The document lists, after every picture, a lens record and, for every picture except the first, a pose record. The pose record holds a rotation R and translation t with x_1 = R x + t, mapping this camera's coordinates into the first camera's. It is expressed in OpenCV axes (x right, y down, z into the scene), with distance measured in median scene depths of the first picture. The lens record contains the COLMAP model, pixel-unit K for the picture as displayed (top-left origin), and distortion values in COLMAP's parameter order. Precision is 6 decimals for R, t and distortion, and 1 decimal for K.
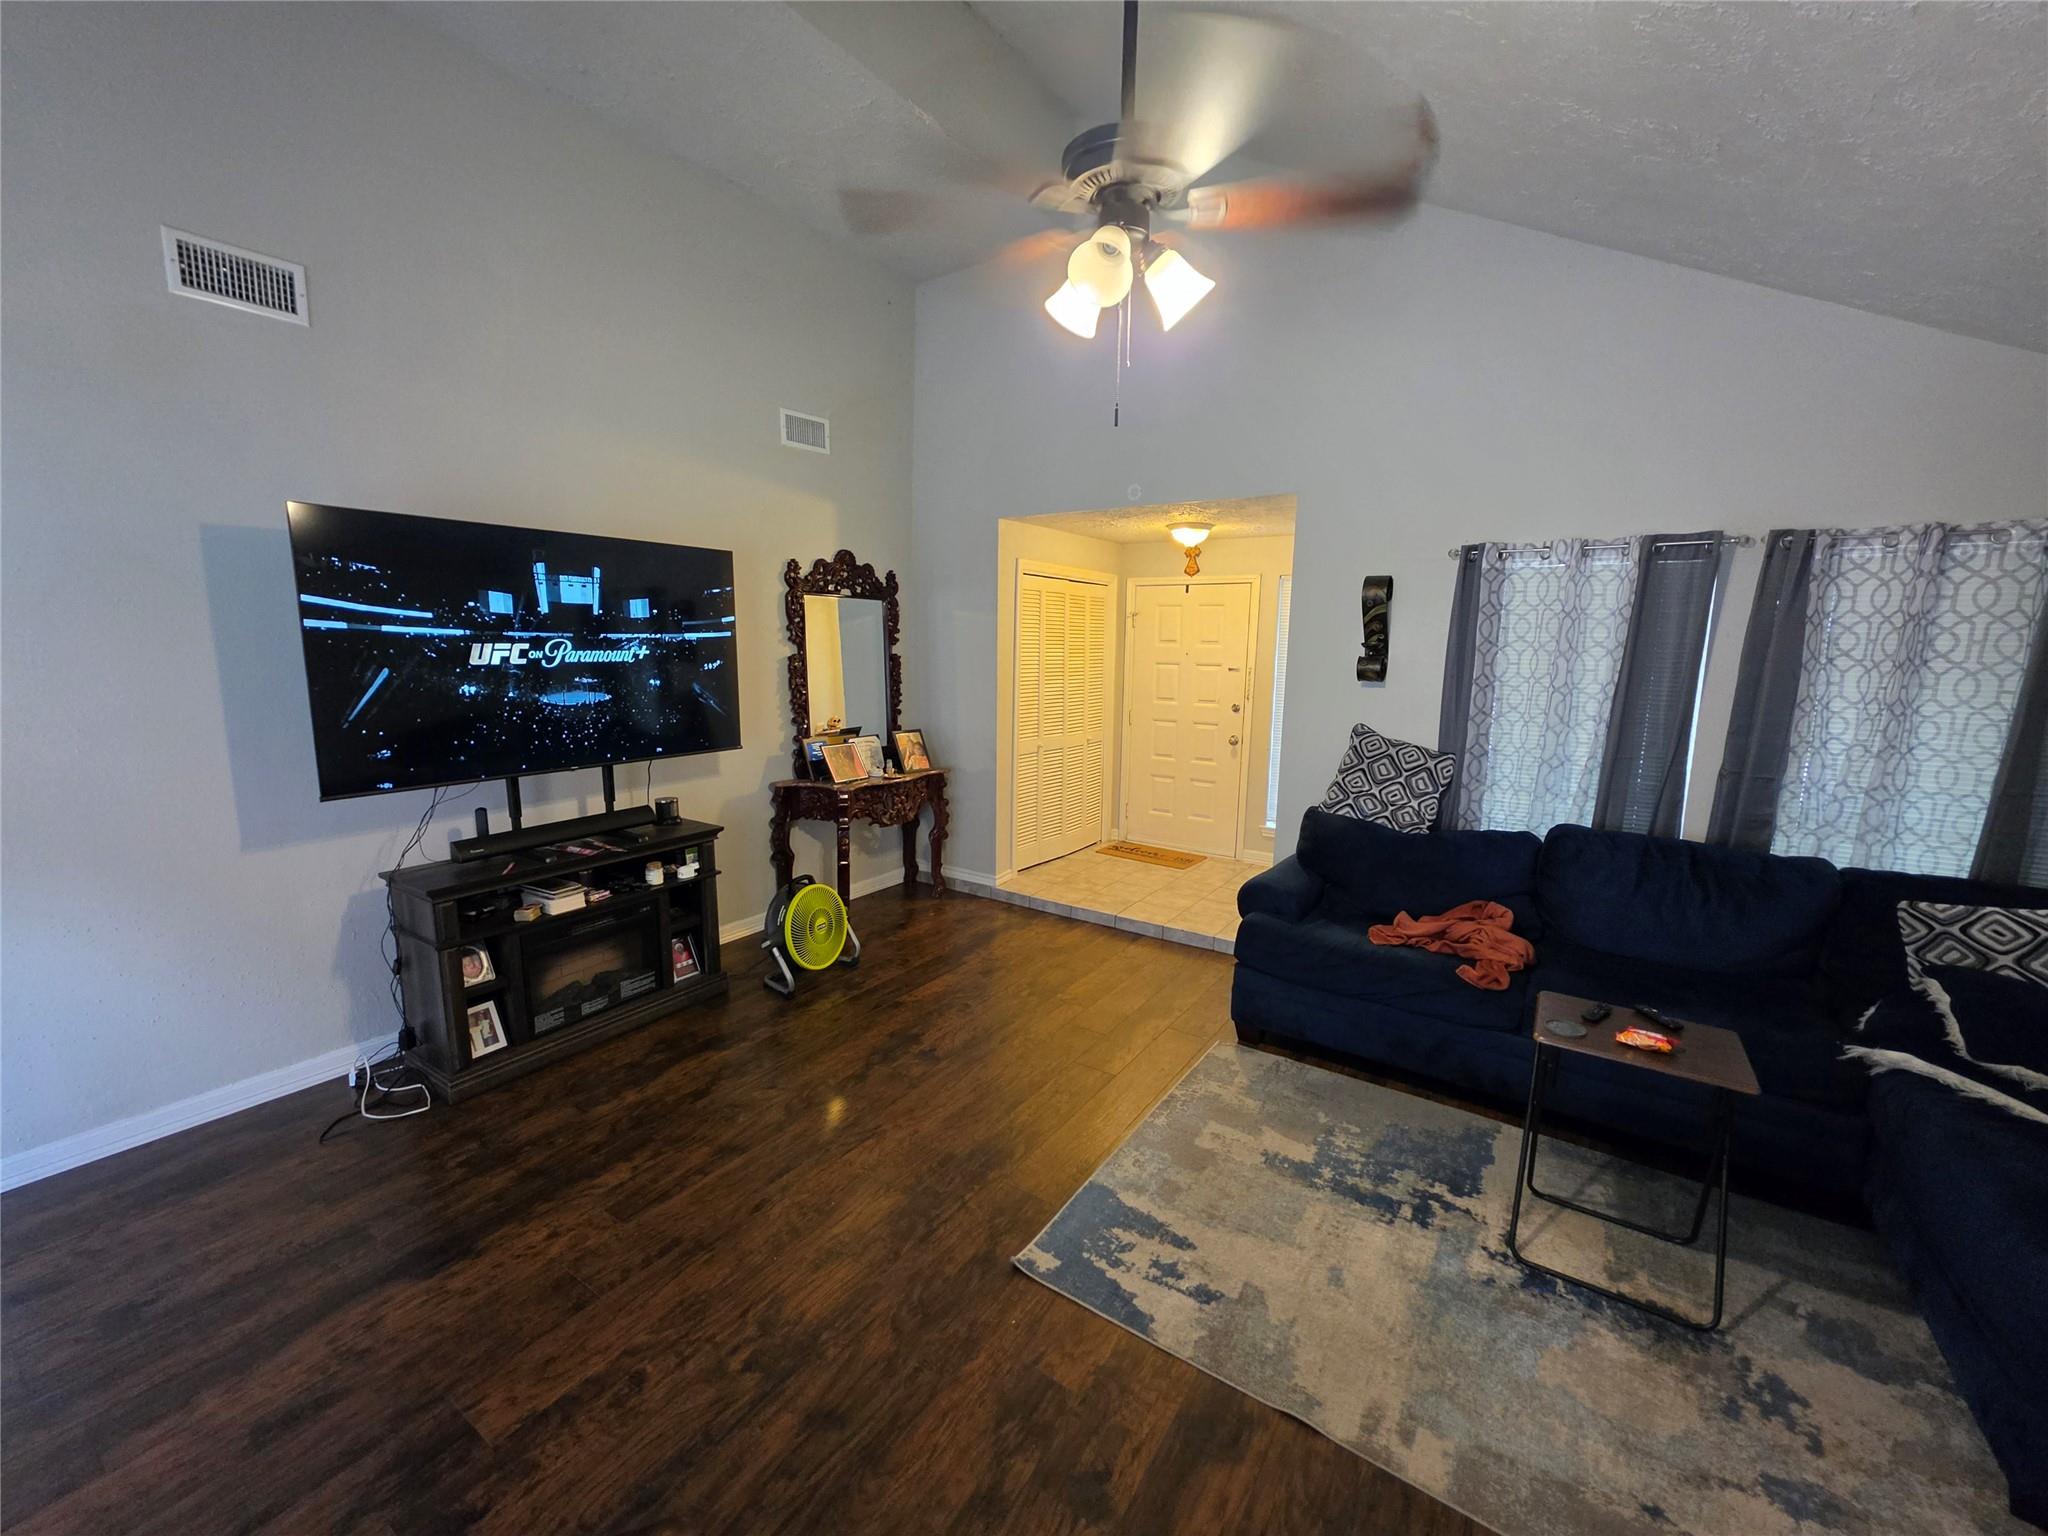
lens RADIAL K [[819.9, 0, 1018.6], [0, 819.9, 763.8], [0, 0, 1]] dist [-0.002887, -0.000065]
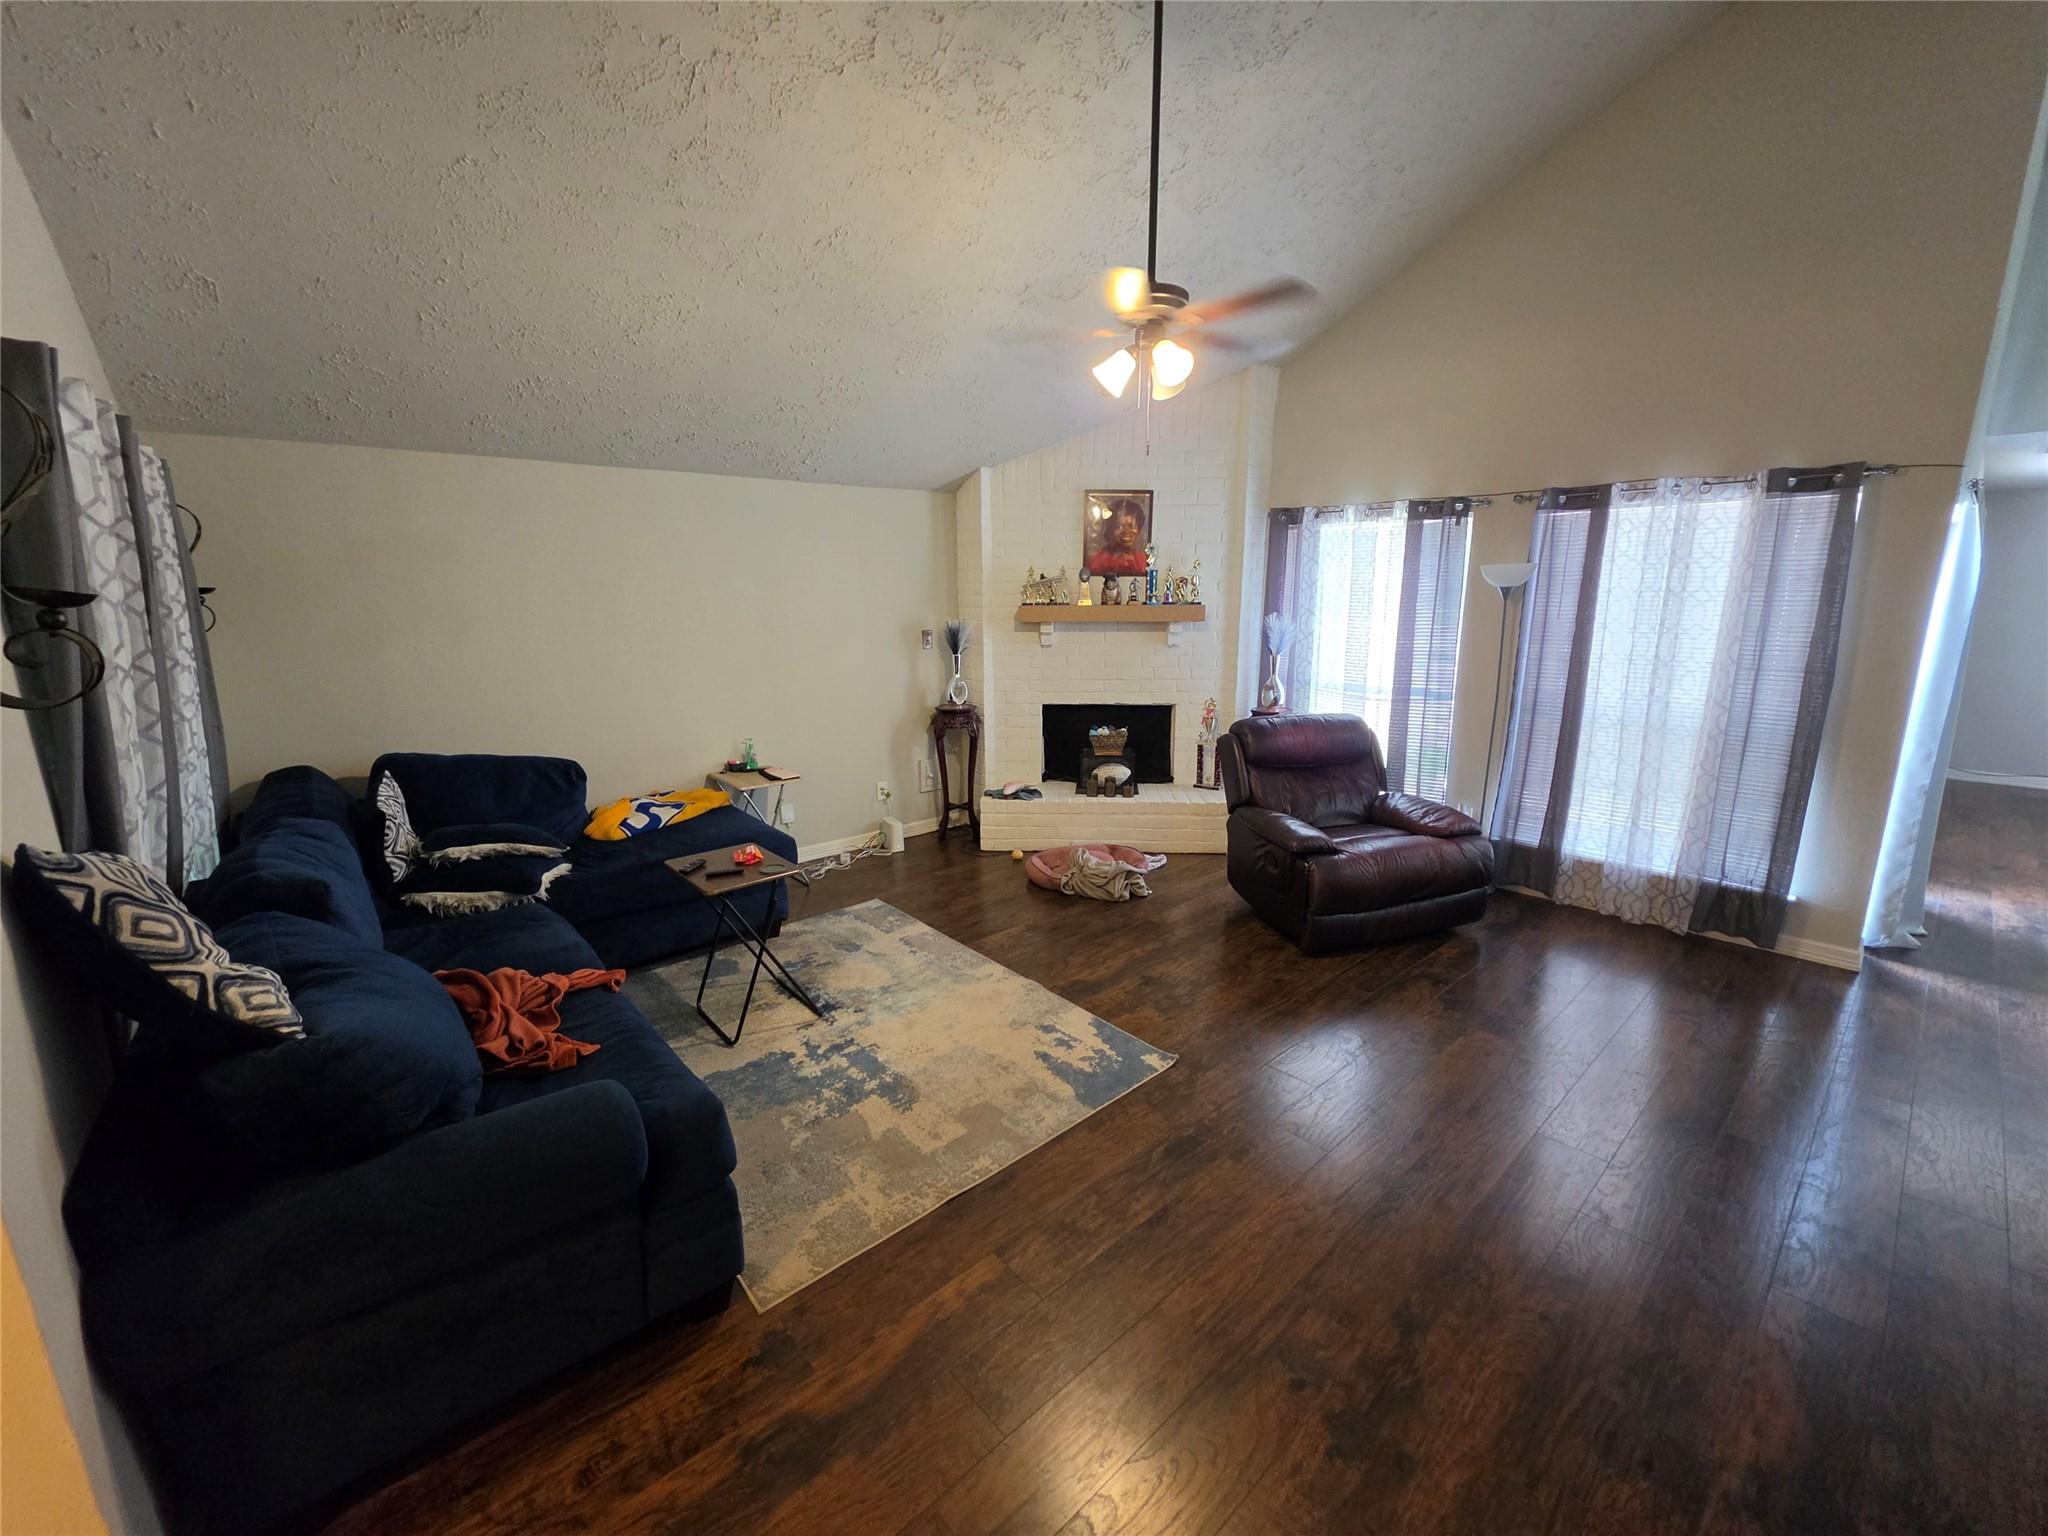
lens RADIAL K [[822.0, 0, 1019.0], [0, 822.0, 765.4], [0, 0, 1]] dist [-0.006191, 0.000356]
pose [[-0.966371, -0.059568, 0.250159, -0.053199], [0.034335, 0.934201, 0.355091, -0.264106], [-0.254851, 0.351739, -0.900739, 1.752983]]
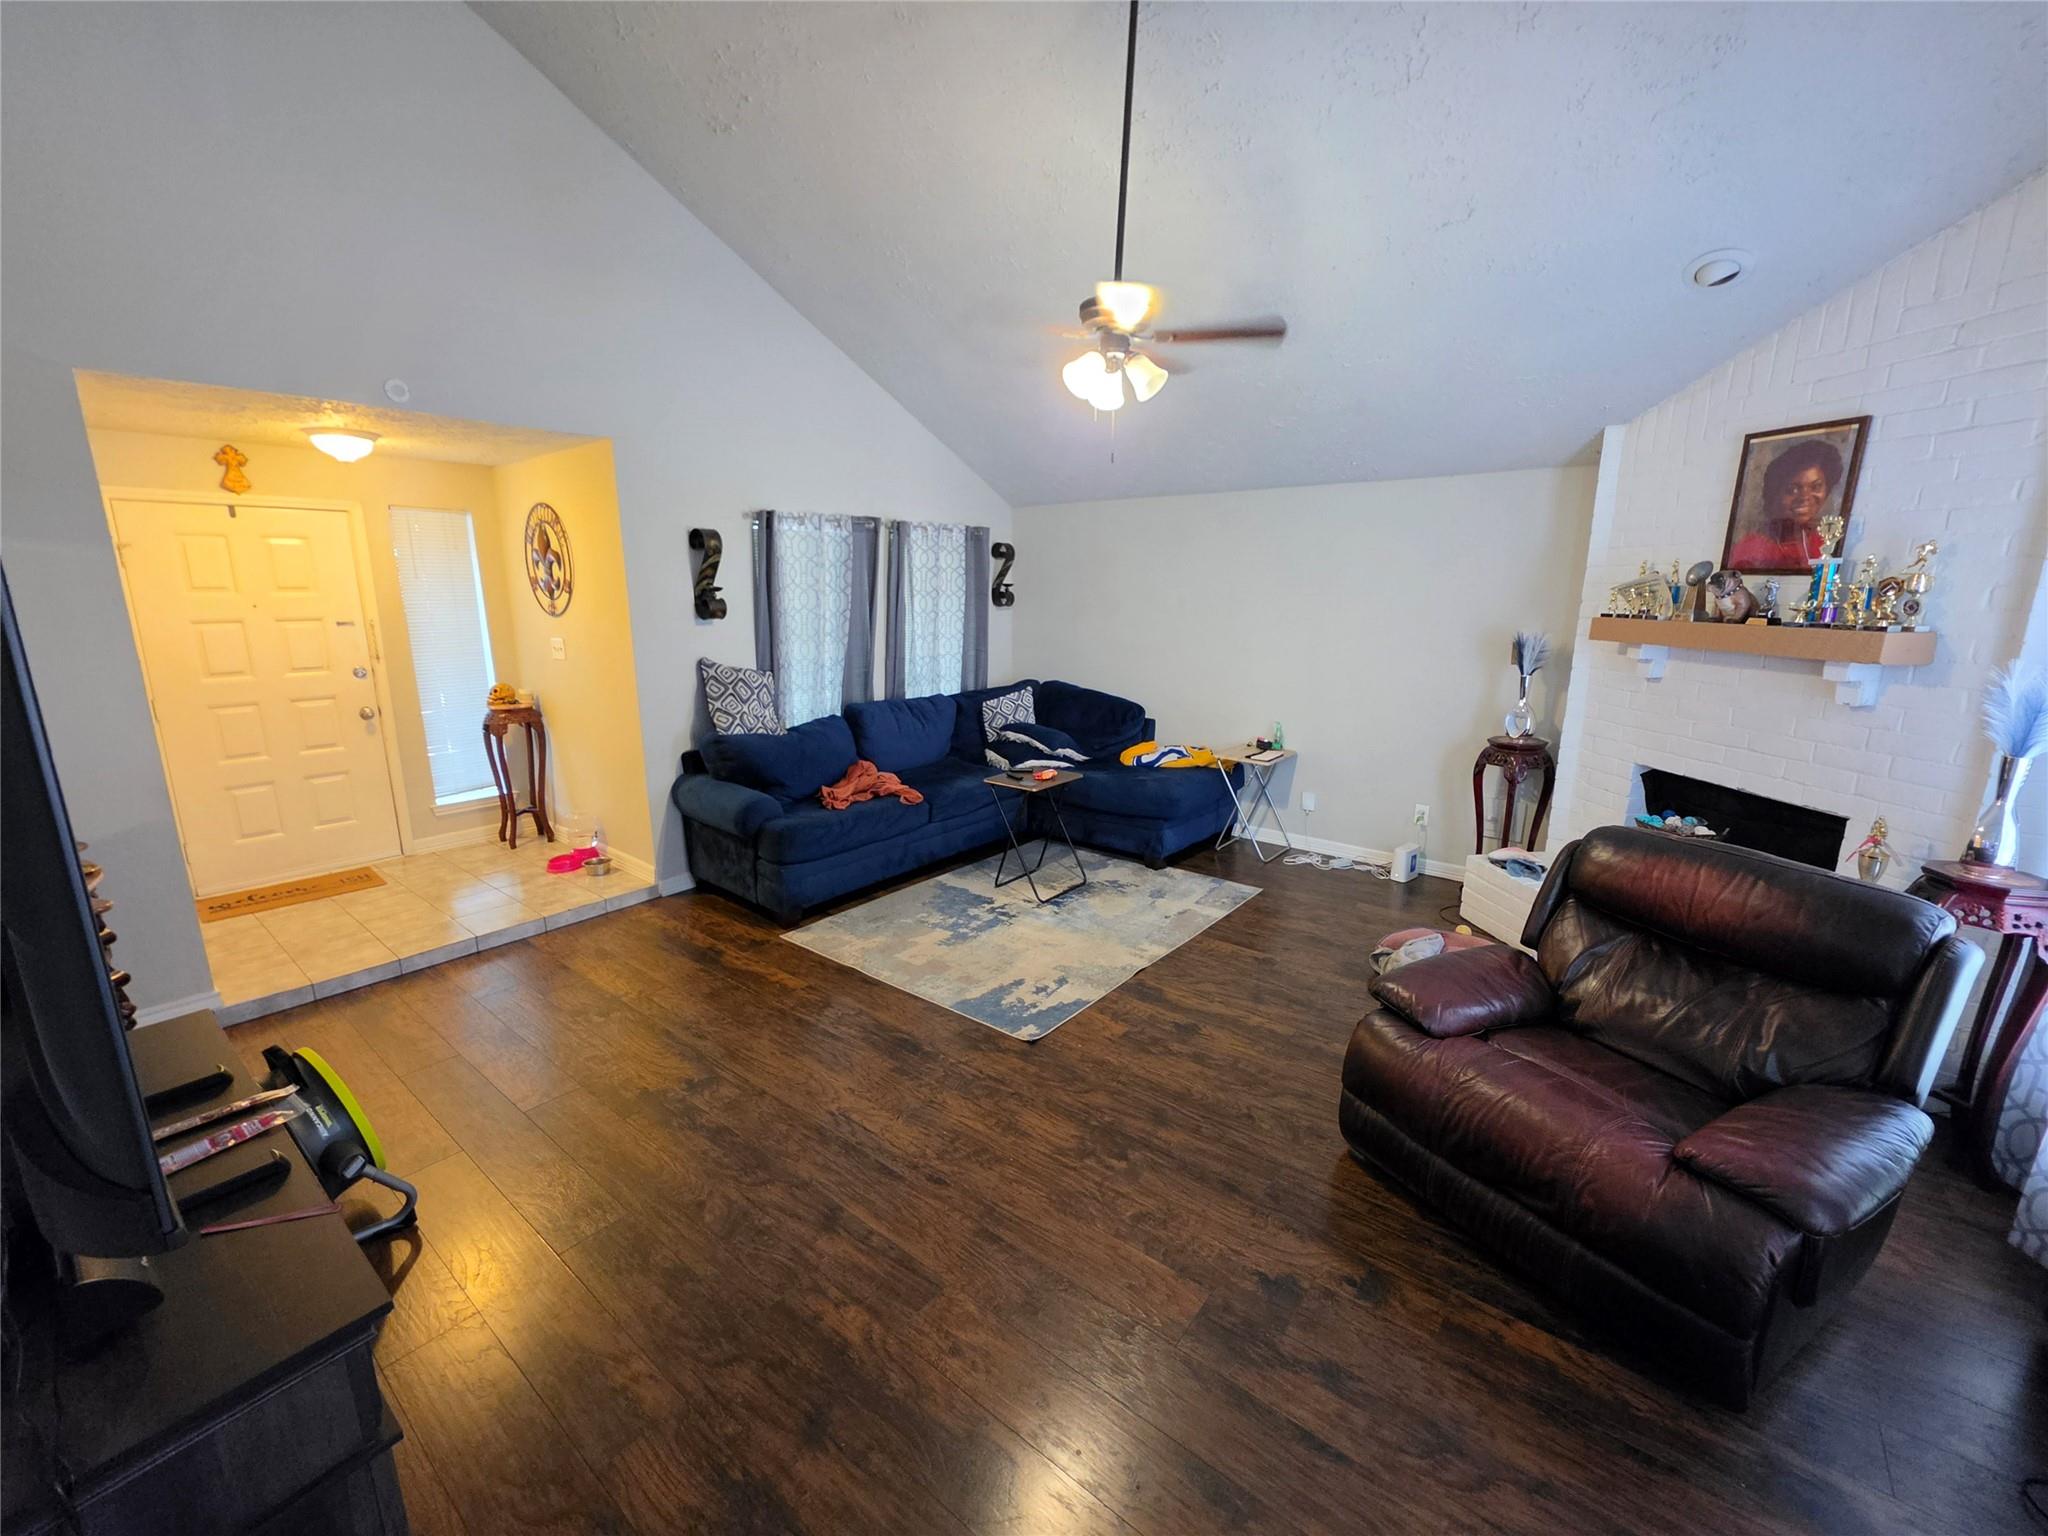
lens RADIAL K [[828.9, 0, 1016.6], [0, 828.9, 762.5], [0, 0, 1]] dist [-0.003338, 0.000551]
pose [[0.083158, -0.224593, 0.970898, -1.067080], [0.150858, 0.965881, 0.210512, -0.126790], [-0.985052, 0.128962, 0.114203, 0.671323]]
